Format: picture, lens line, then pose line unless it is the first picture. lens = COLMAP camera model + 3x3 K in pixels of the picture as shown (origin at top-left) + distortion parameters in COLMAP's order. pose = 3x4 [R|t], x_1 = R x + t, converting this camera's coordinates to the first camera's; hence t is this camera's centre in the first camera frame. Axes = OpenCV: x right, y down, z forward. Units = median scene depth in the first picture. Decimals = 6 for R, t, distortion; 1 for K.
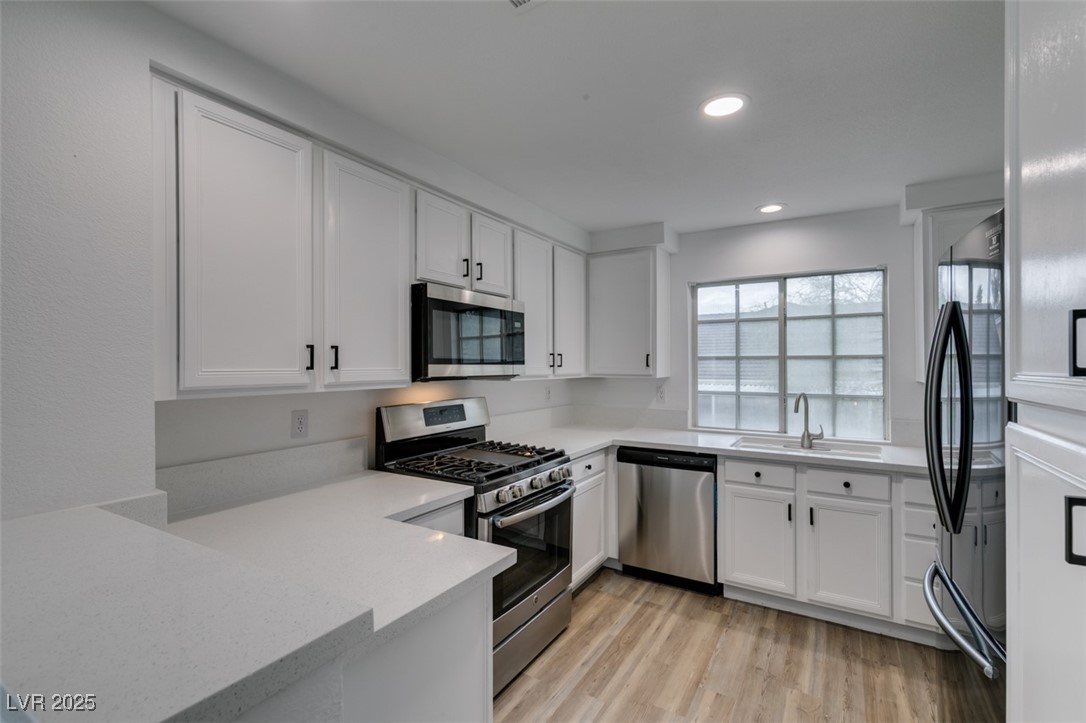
lens RADIAL K [[486.3, 0, 539.9], [0, 486.3, 365.1], [0, 0, 1]] dist [0.001214, 0.000087]
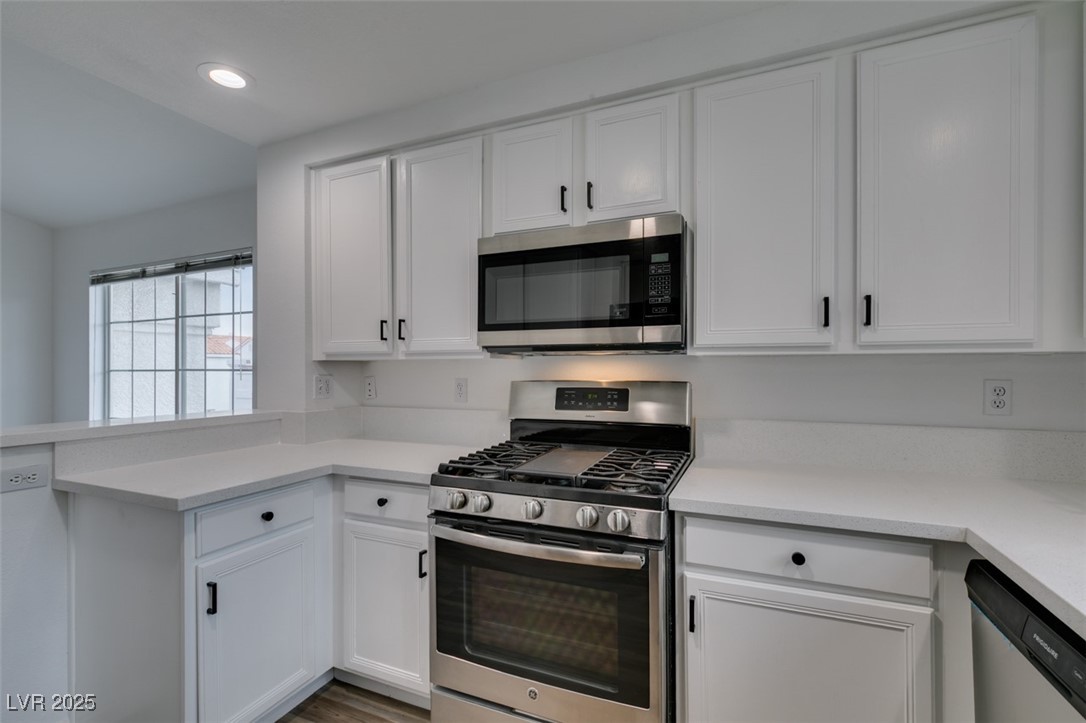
lens RADIAL K [[486.3, 0, 539.9], [0, 486.3, 365.1], [0, 0, 1]] dist [0.001214, 0.000087]
pose [[0.142354, 0.000715, -0.989816, 0.567164], [0.000906, 0.999999, 0.000853, 0.050629], [0.989815, -0.001018, 0.142353, 0.852228]]
